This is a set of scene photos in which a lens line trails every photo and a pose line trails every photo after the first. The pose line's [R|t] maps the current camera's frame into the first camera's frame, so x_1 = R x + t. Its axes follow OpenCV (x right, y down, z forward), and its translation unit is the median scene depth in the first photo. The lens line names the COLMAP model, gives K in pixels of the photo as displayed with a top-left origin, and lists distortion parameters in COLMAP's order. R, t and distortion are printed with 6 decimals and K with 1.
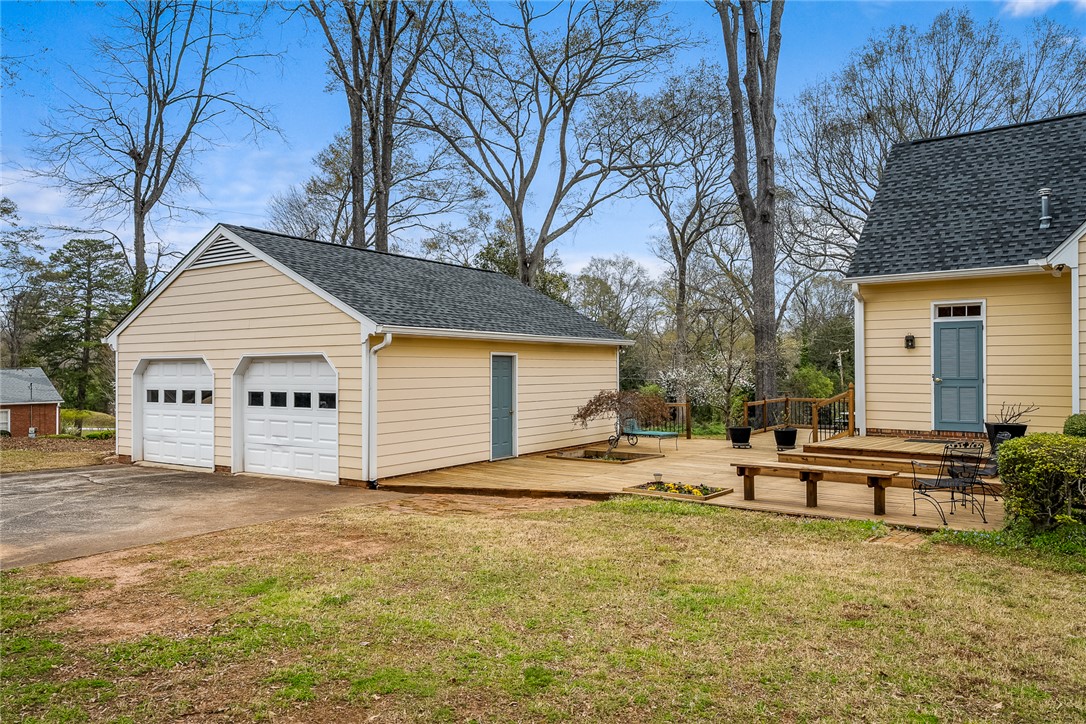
lens RADIAL K [[740.6, 0, 543.3], [0, 740.6, 362.9], [0, 0, 1]] dist [0.005601, 0.000642]
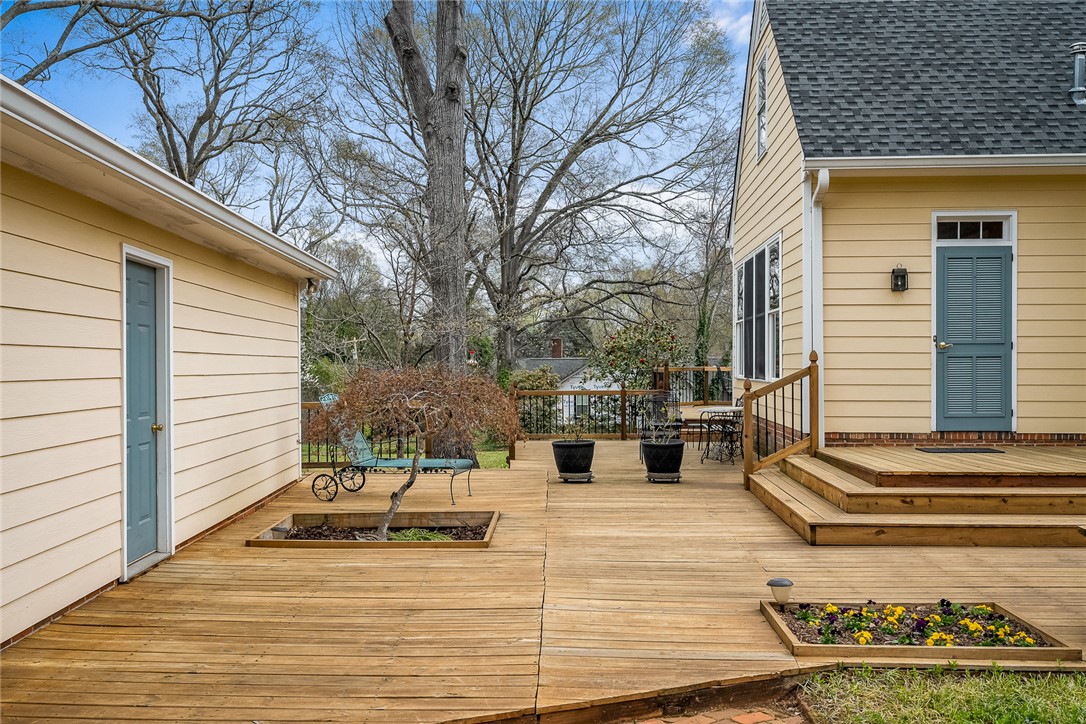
lens RADIAL K [[976.9, 0, 545.2], [0, 976.9, 364.8], [0, 0, 1]] dist [0.015097, 0.006776]
pose [[0.820340, -0.000198, 0.571875, -0.167567], [-0.004679, 0.999964, 0.007058, 0.034152], [-0.571856, -0.008465, 0.820310, 0.540582]]
